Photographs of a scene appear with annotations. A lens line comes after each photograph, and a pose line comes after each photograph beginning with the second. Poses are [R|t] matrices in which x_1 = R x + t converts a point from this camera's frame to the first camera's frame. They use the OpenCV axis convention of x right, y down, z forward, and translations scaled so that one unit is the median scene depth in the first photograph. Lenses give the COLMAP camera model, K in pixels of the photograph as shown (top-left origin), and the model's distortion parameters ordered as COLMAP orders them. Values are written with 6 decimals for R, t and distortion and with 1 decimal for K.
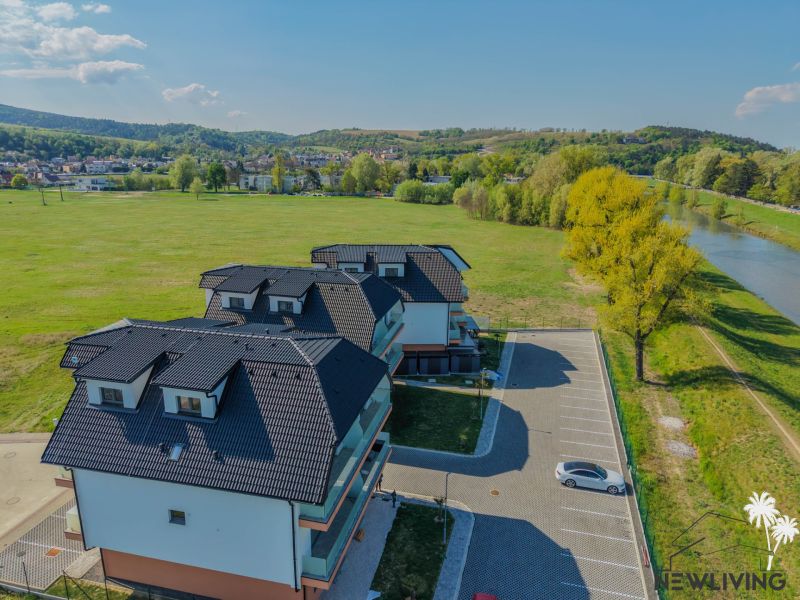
lens RADIAL K [[537.0, 0, 400.0], [0, 537.0, 300.0], [0, 0, 1]] dist [-0.003028, -0.003415]
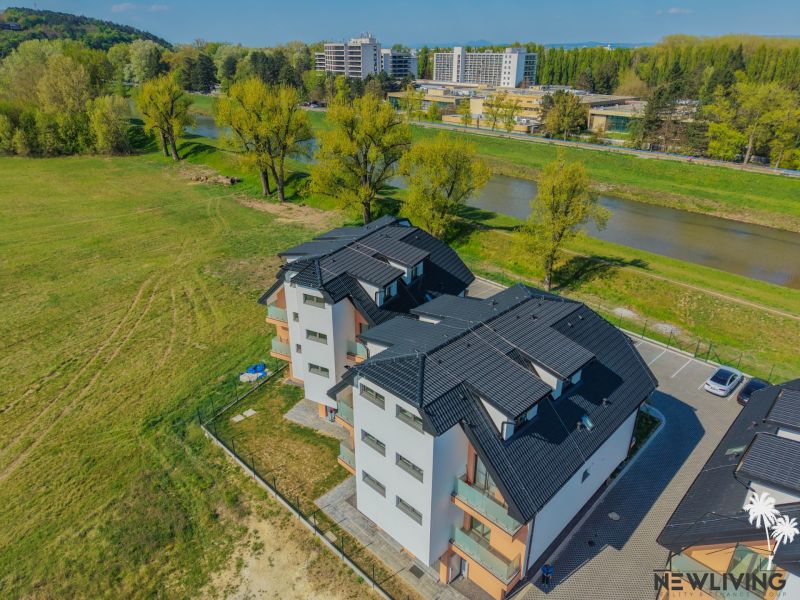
lens RADIAL K [[537.0, 0, 400.0], [0, 537.0, 300.0], [0, 0, 1]] dist [-0.003028, -0.003415]
pose [[0.518344, -0.366505, 0.772654, -0.132432], [0.217882, 0.930289, 0.295109, -0.051822], [-0.826950, 0.015379, 0.562064, 0.136076]]
